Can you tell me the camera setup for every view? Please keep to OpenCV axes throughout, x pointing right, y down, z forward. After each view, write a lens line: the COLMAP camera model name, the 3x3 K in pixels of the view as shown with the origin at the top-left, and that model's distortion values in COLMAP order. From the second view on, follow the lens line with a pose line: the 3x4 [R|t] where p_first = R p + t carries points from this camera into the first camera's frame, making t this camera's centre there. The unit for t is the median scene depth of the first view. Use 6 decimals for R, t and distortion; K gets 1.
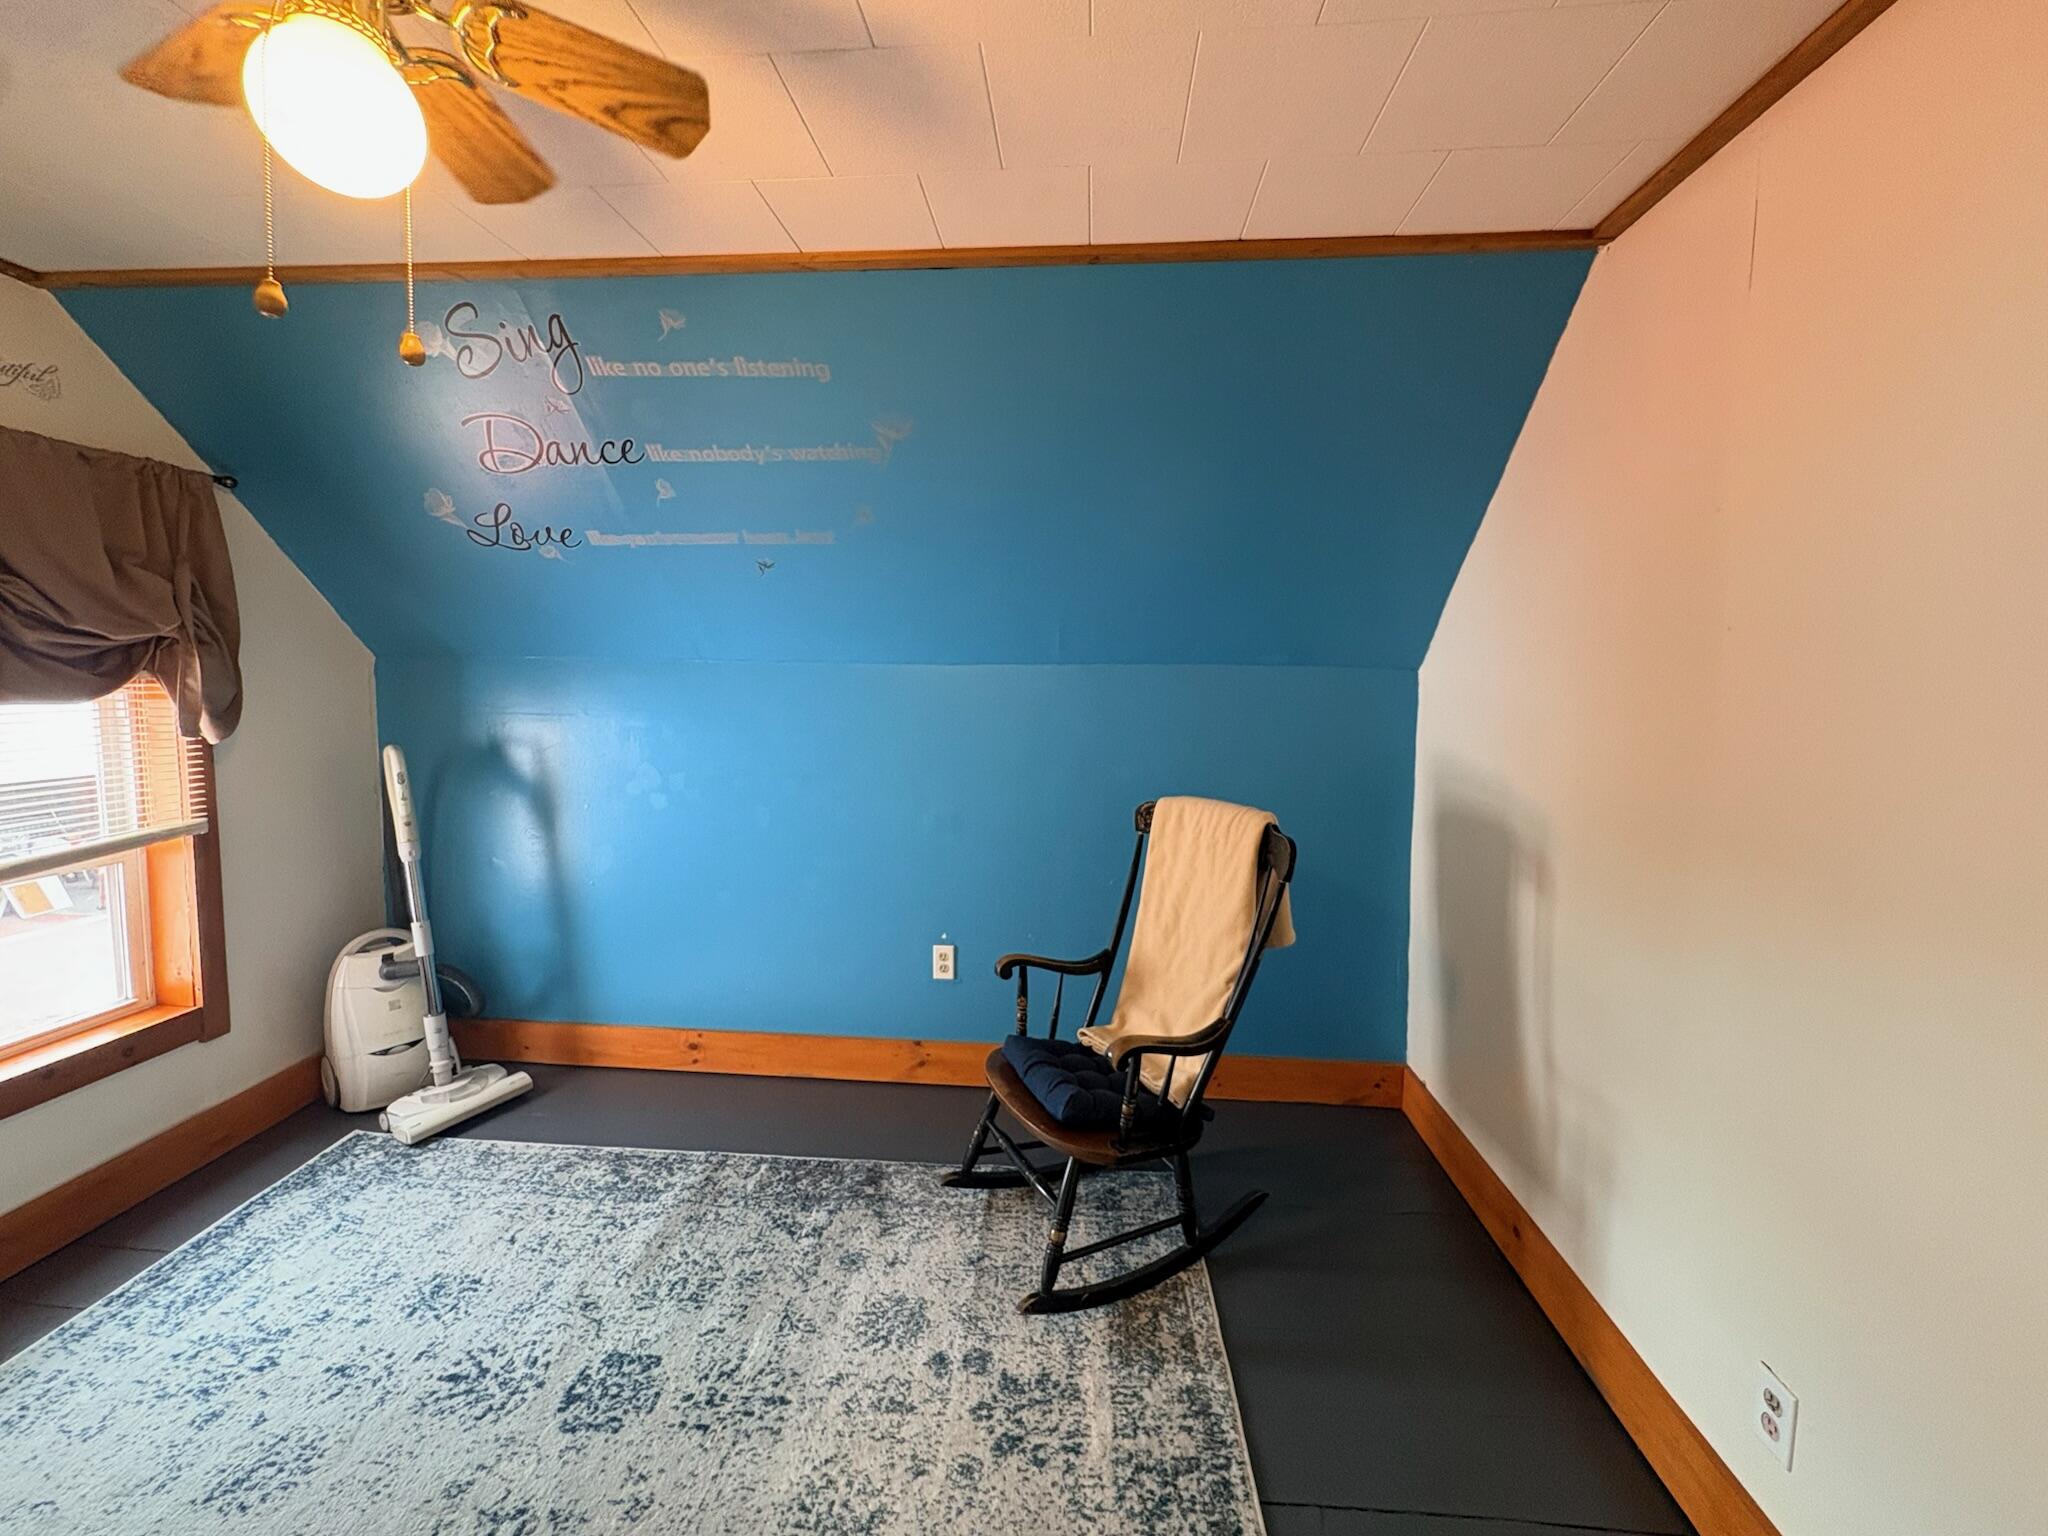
lens RADIAL K [[810.4, 0, 1024.4], [0, 810.4, 770.7], [0, 0, 1]] dist [-0.001095, -0.000344]
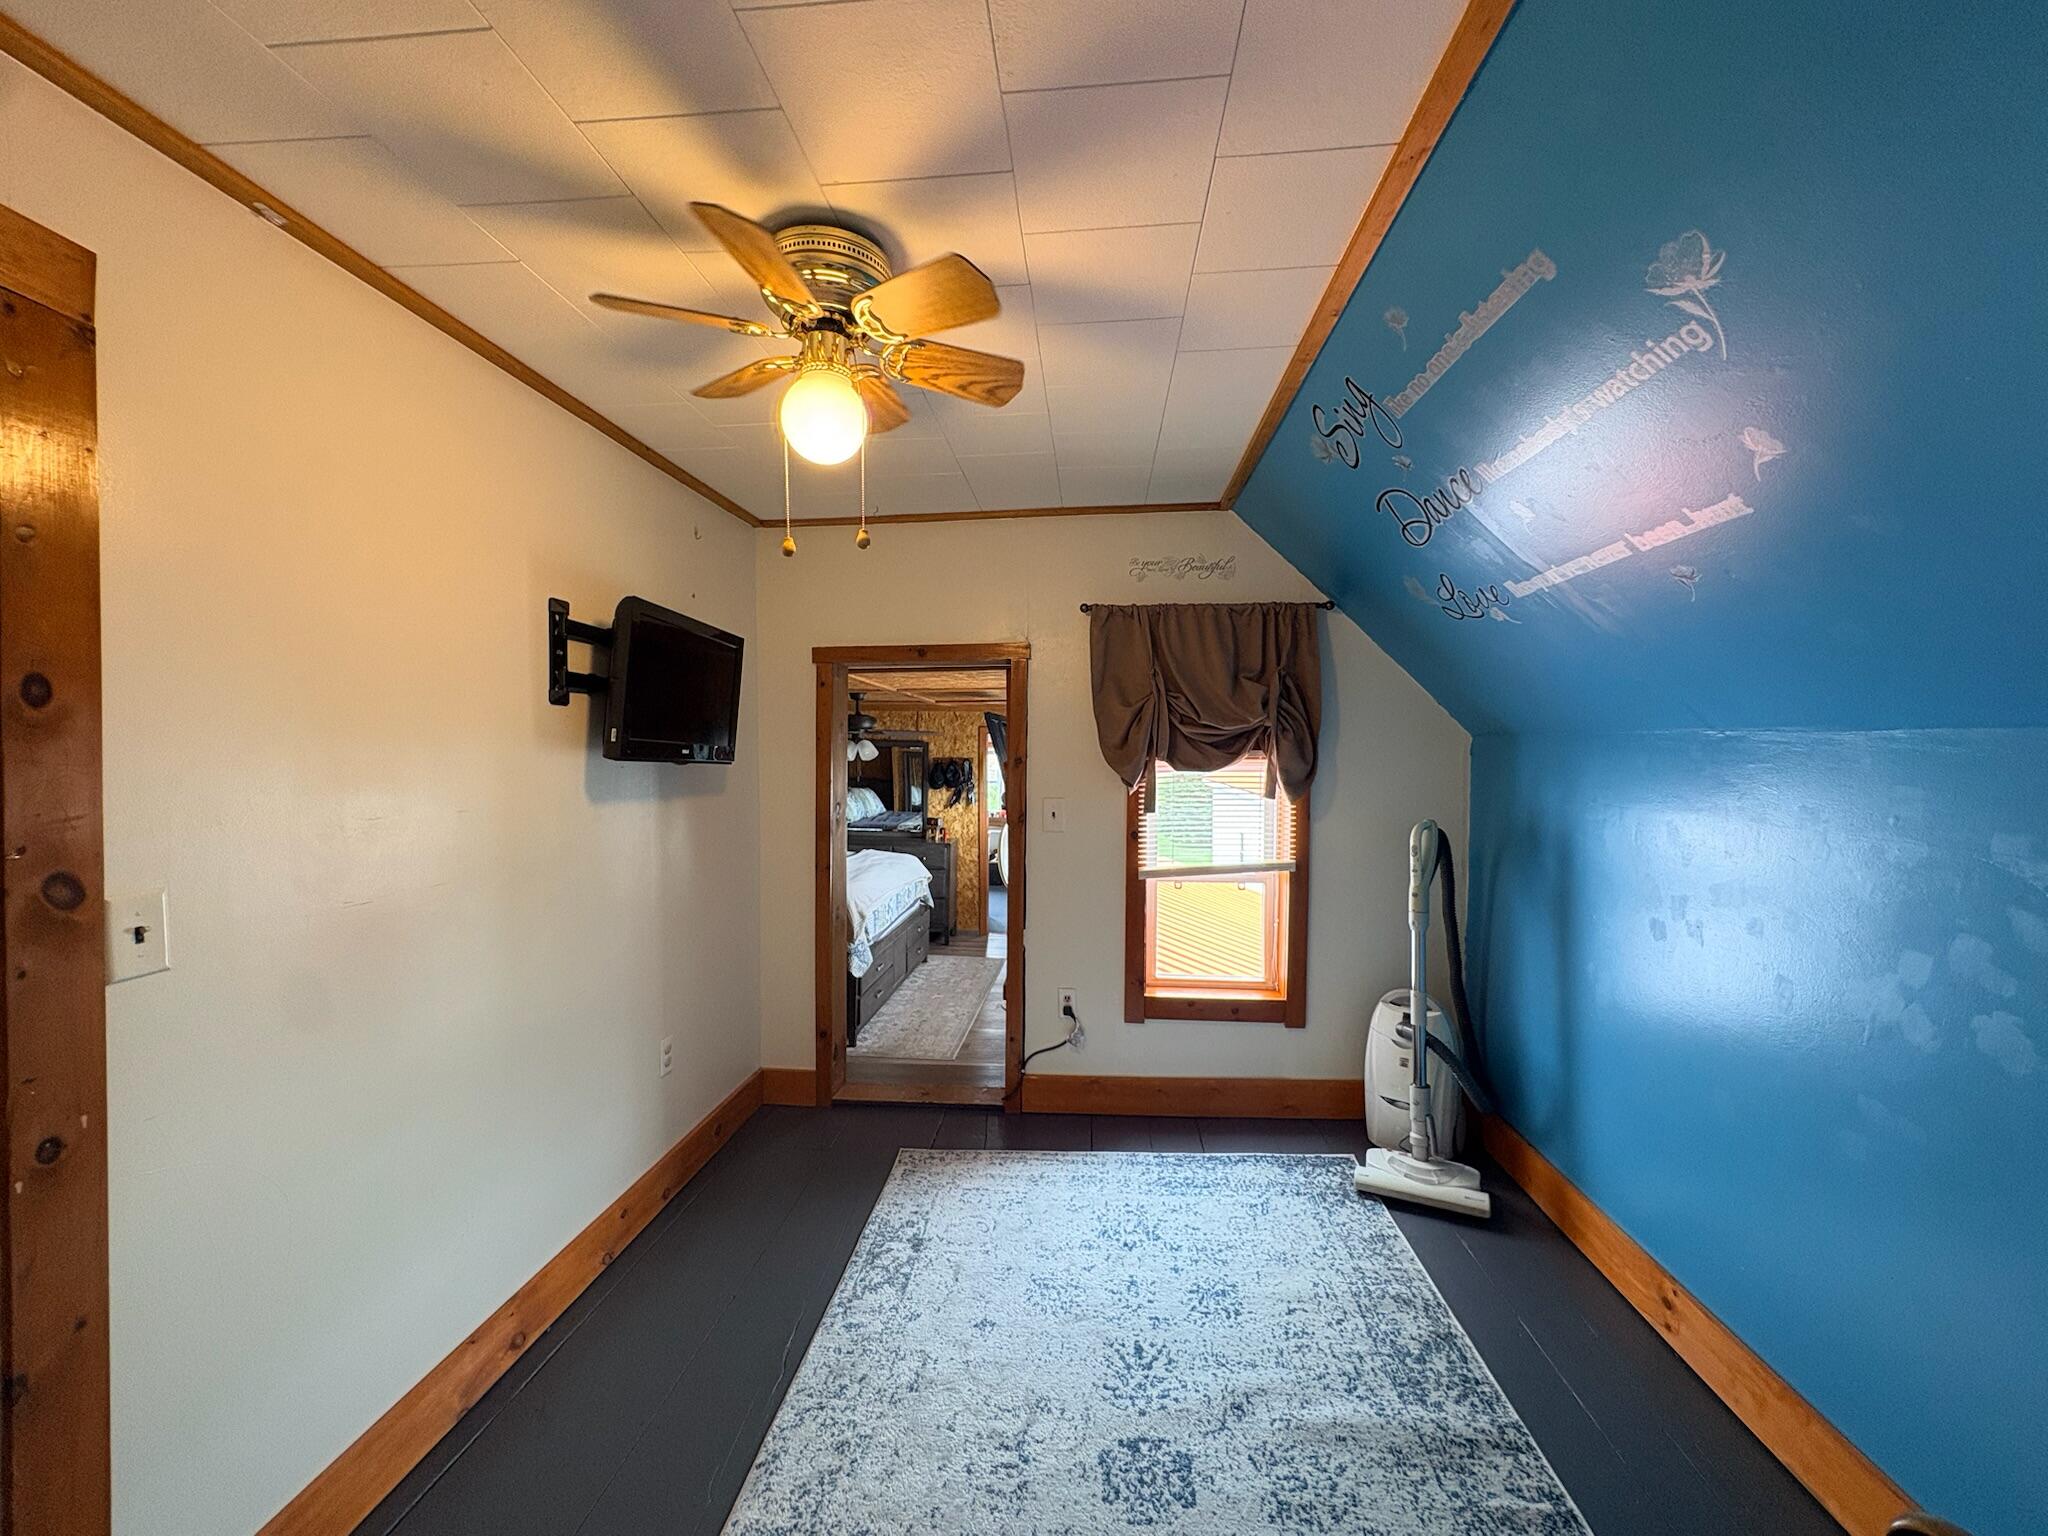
lens RADIAL K [[810.4, 0, 1024.4], [0, 810.4, 770.7], [0, 0, 1]] dist [-0.001095, -0.000344]
pose [[0.002661, 0.018269, -0.999830, 0.338155], [-0.122768, 0.992276, 0.017804, -0.057800], [0.992432, 0.122699, 0.004883, 0.558113]]
